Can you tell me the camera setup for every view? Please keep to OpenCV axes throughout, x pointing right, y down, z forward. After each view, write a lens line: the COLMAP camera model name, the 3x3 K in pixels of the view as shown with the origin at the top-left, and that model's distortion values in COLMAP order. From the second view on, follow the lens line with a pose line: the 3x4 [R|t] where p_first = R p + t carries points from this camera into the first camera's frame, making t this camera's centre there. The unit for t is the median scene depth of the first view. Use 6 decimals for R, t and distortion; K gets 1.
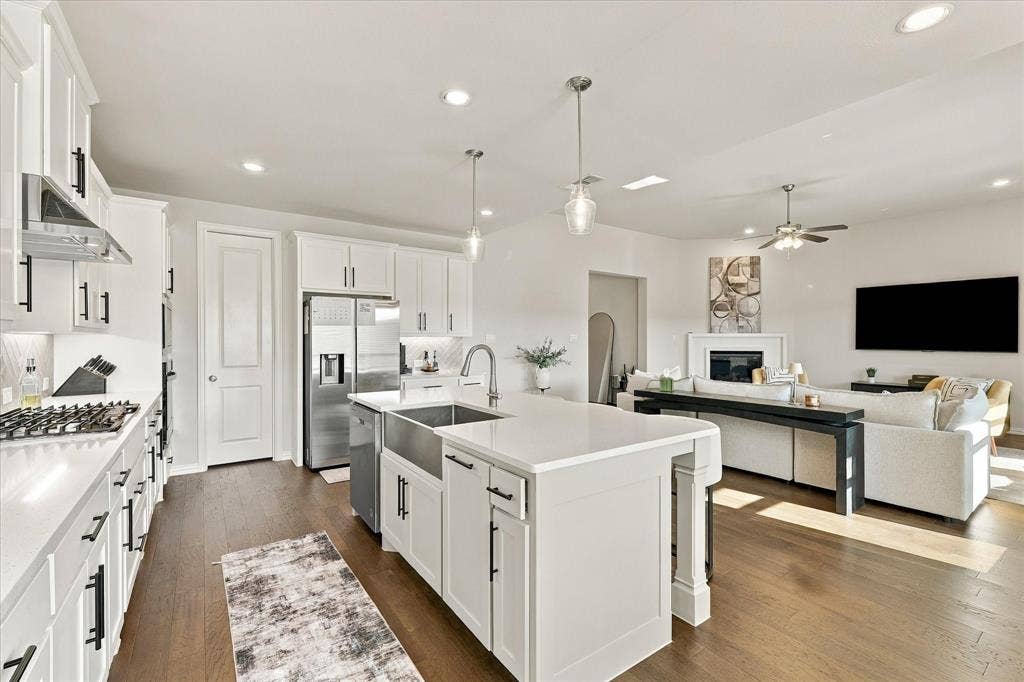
lens RADIAL K [[451.3, 0, 511.3], [0, 451.3, 339.0], [0, 0, 1]] dist [0.005112, -0.000650]
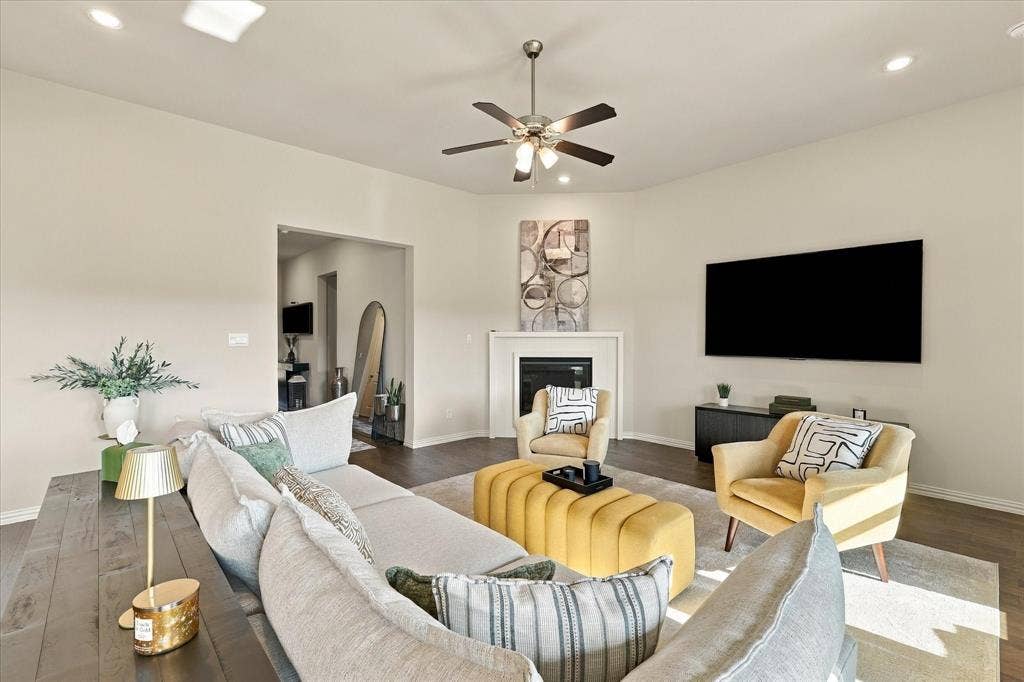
lens RADIAL K [[451.3, 0, 513.3], [0, 451.3, 340.9], [0, 0, 1]] dist [0.005112, -0.000650]
pose [[0.993426, 0.000752, 0.114471, 0.355488], [-0.001162, 0.999993, 0.003518, -0.001032], [-0.114468, -0.003628, 0.993420, 0.324979]]
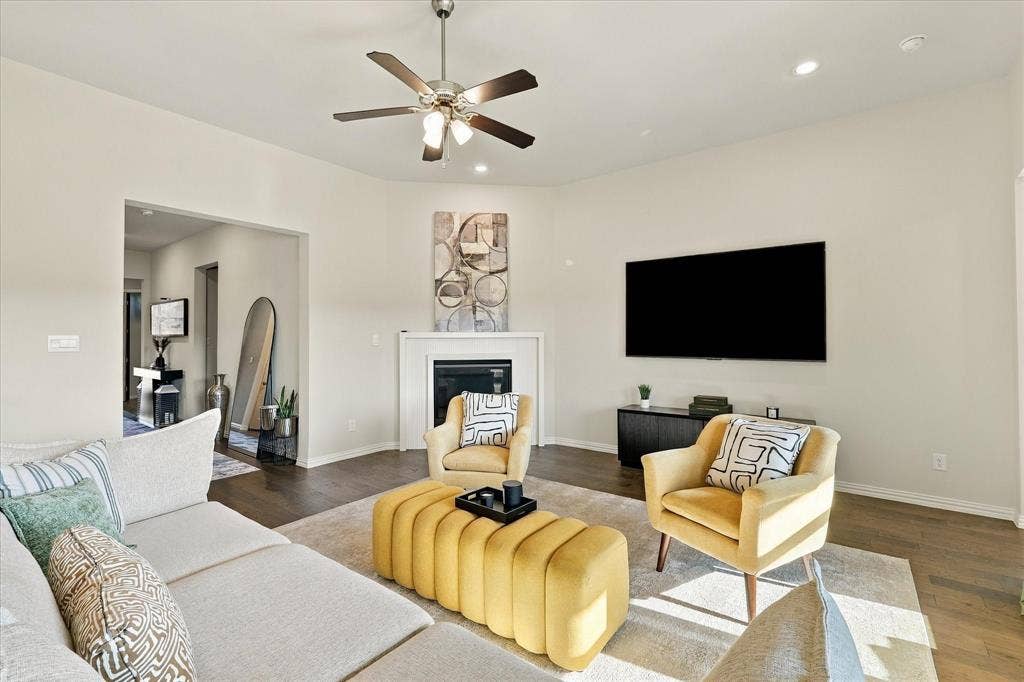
lens RADIAL K [[451.3, 0, 513.1], [0, 451.3, 334.2], [0, 0, 1]] dist [0.005112, -0.000650]
pose [[0.957772, -0.000660, 0.287527, 0.368906], [0.004384, 0.999915, -0.012307, -0.001353], [-0.287494, 0.013048, 0.957693, 0.372718]]
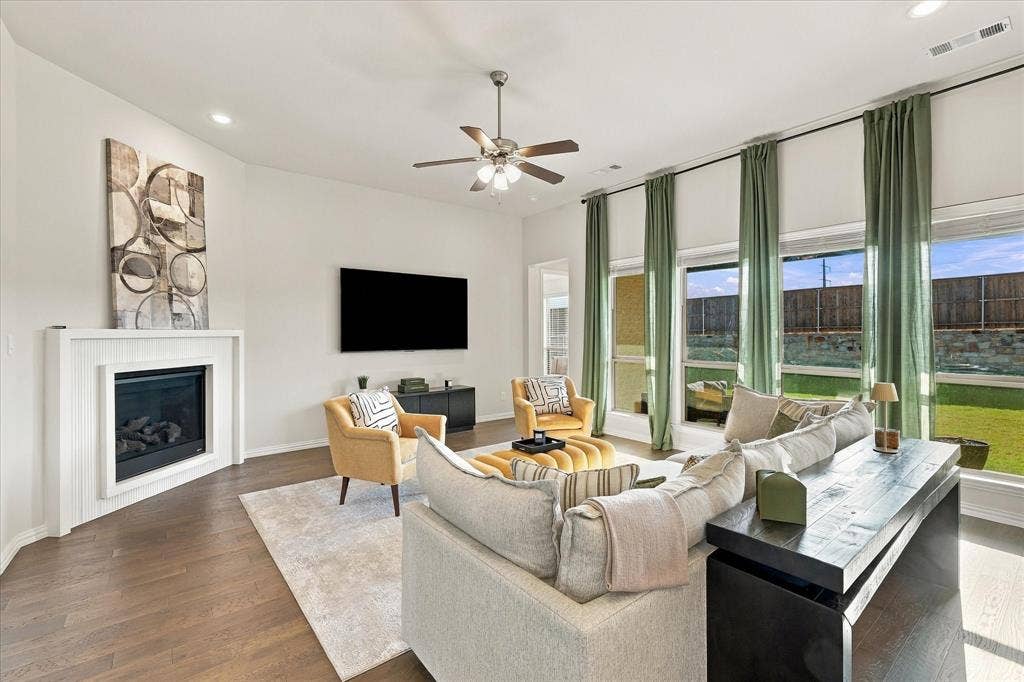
lens RADIAL K [[451.3, 0, 517.8], [0, 451.3, 335.8], [0, 0, 1]] dist [0.005112, -0.000650]
pose [[-0.052990, -0.005701, 0.998579, 0.023359], [0.010302, 0.999927, 0.006255, -0.005330], [-0.998542, 0.010619, -0.052927, 0.672303]]
